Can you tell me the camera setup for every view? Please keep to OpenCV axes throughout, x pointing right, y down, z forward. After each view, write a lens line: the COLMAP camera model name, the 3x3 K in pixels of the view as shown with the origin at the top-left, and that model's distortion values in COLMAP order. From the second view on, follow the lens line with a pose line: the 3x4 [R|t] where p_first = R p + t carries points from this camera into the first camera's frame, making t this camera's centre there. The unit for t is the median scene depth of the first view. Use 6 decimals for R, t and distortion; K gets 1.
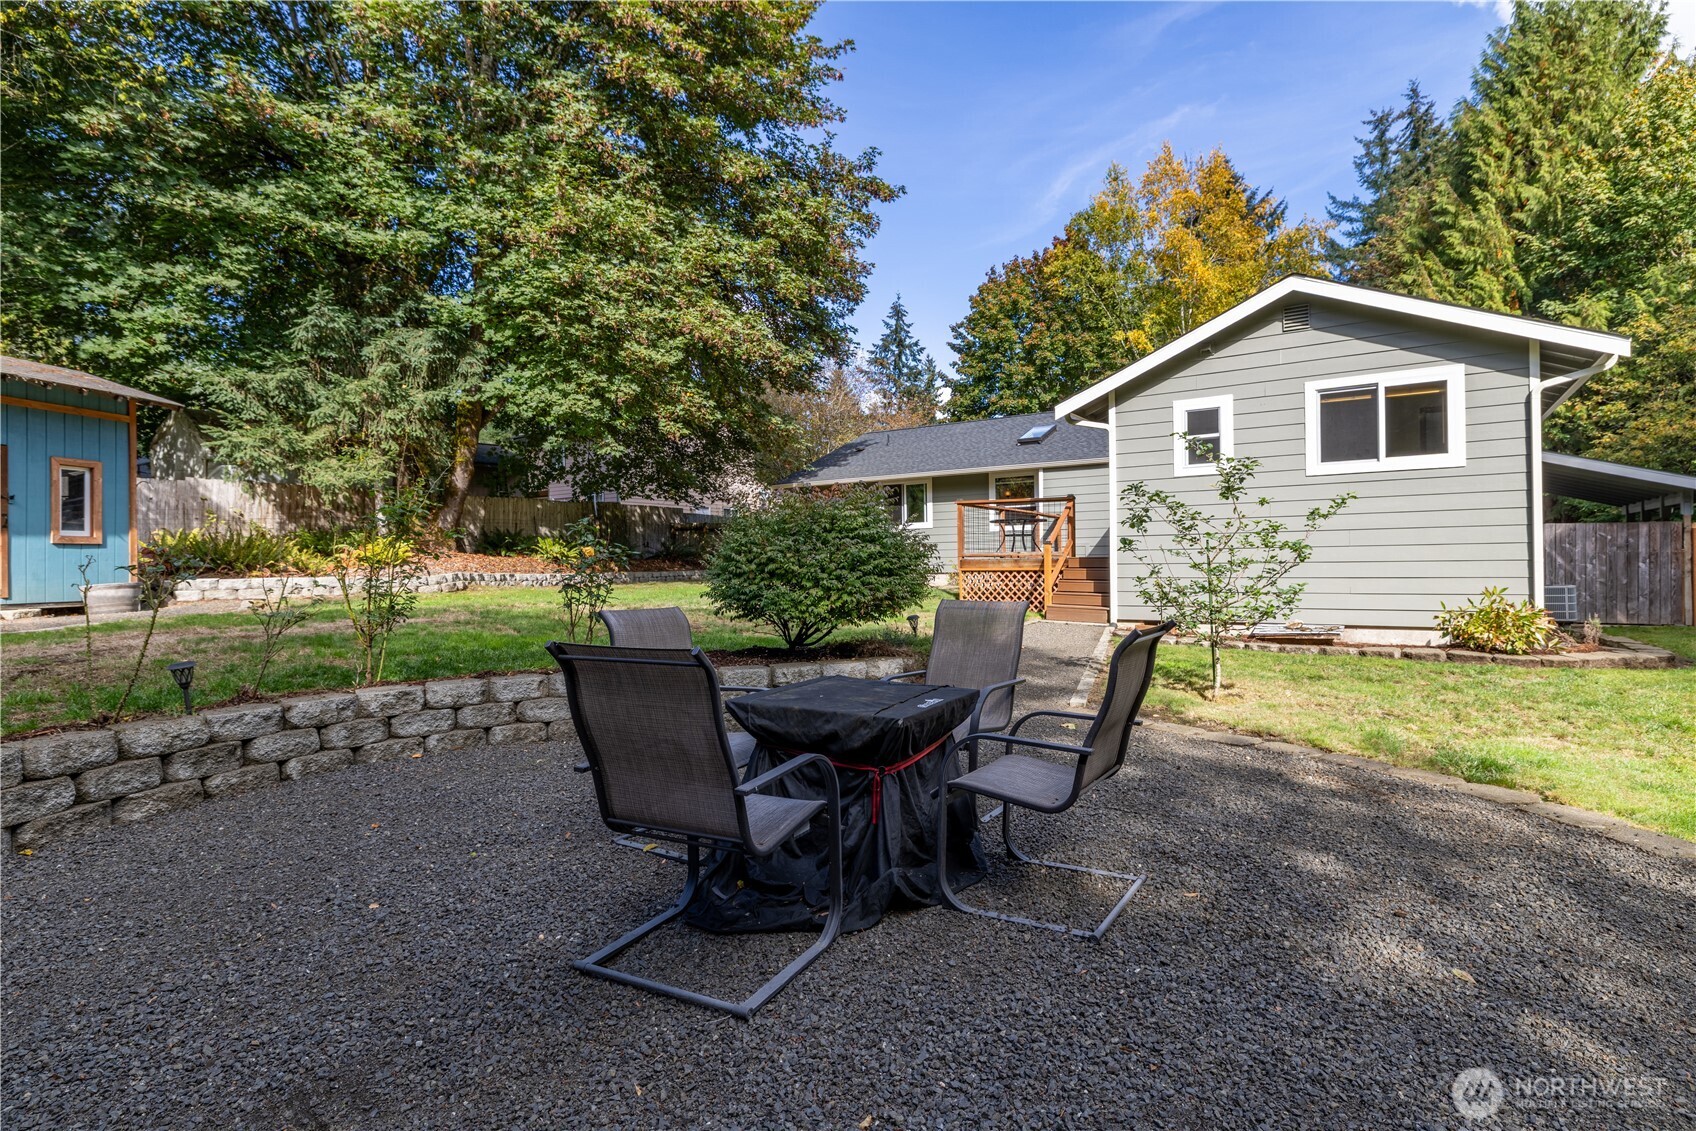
lens RADIAL K [[825.9, 0, 843.5], [0, 825.9, 567.8], [0, 0, 1]] dist [0.001671, -0.000559]
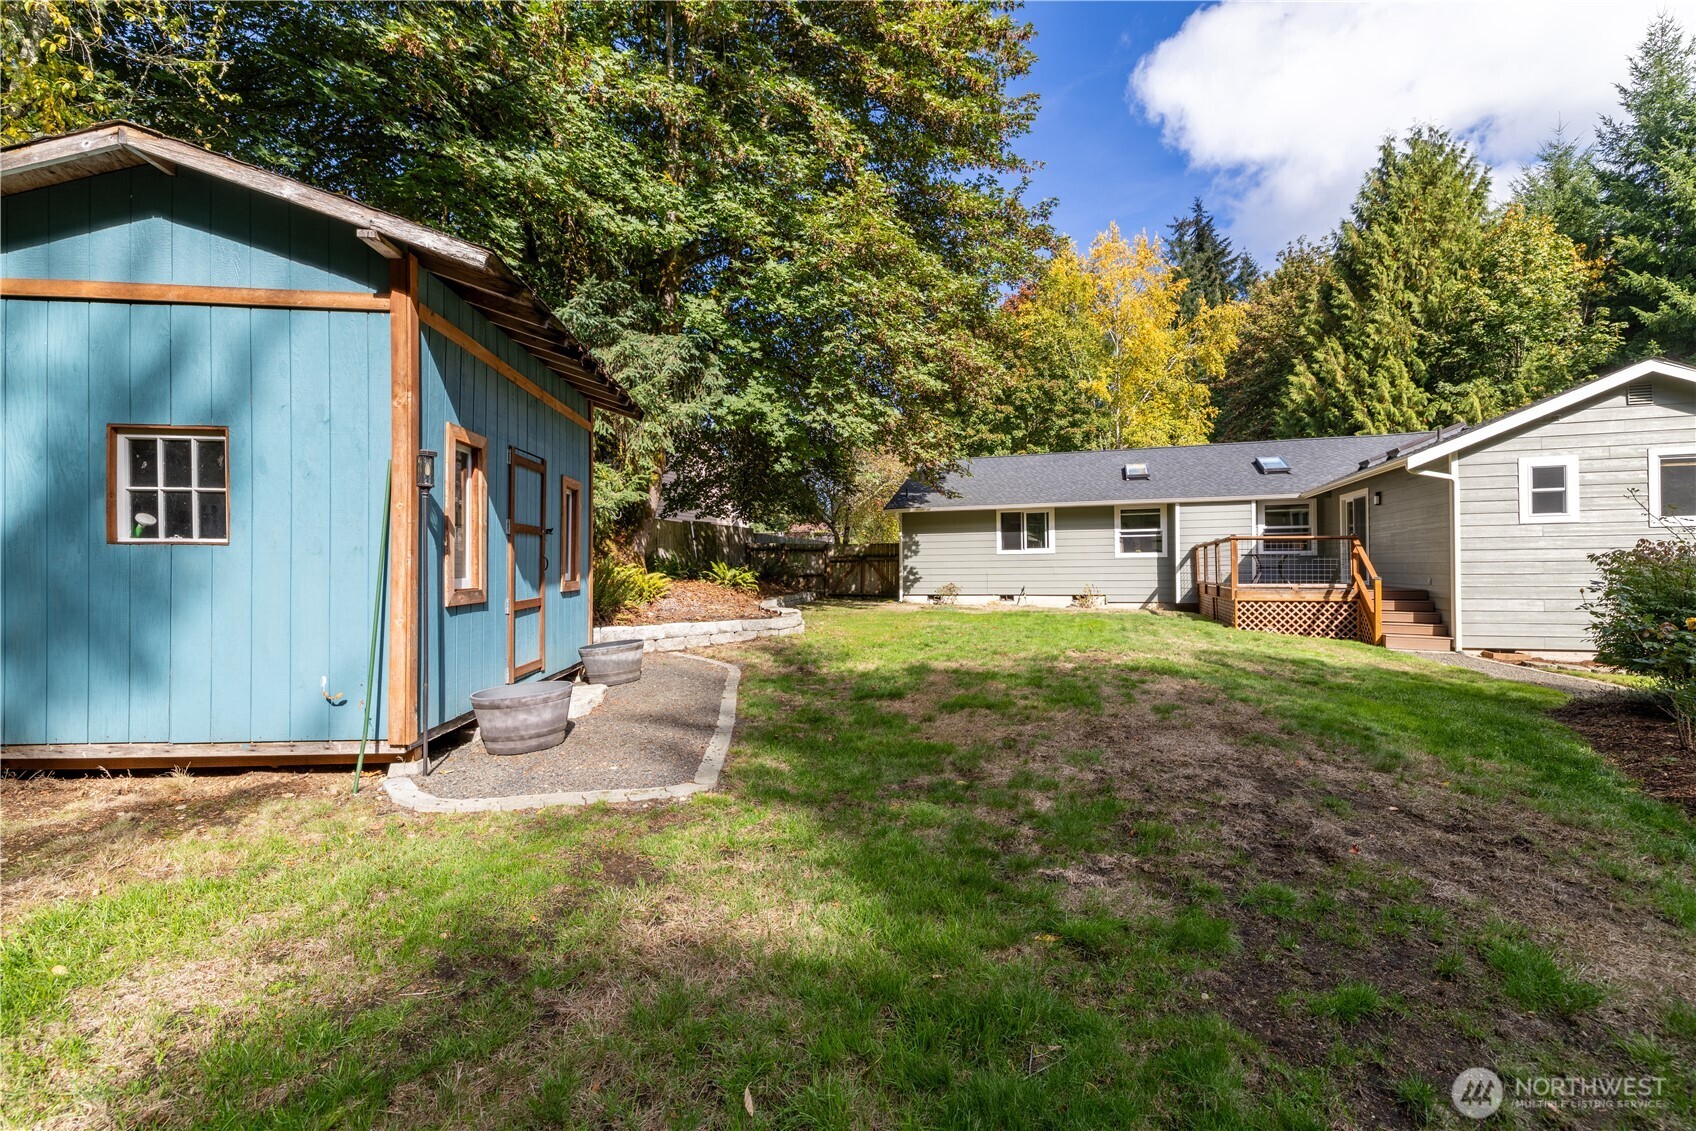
lens RADIAL K [[738.8, 0, 849.0], [0, 738.8, 568.1], [0, 0, 1]] dist [-0.001216, -0.000003]
pose [[0.965569, 0.002633, 0.260134, -0.465091], [-0.000327, 0.999960, -0.008906, -0.023167], [-0.260147, 0.008514, 0.965532, 0.153349]]
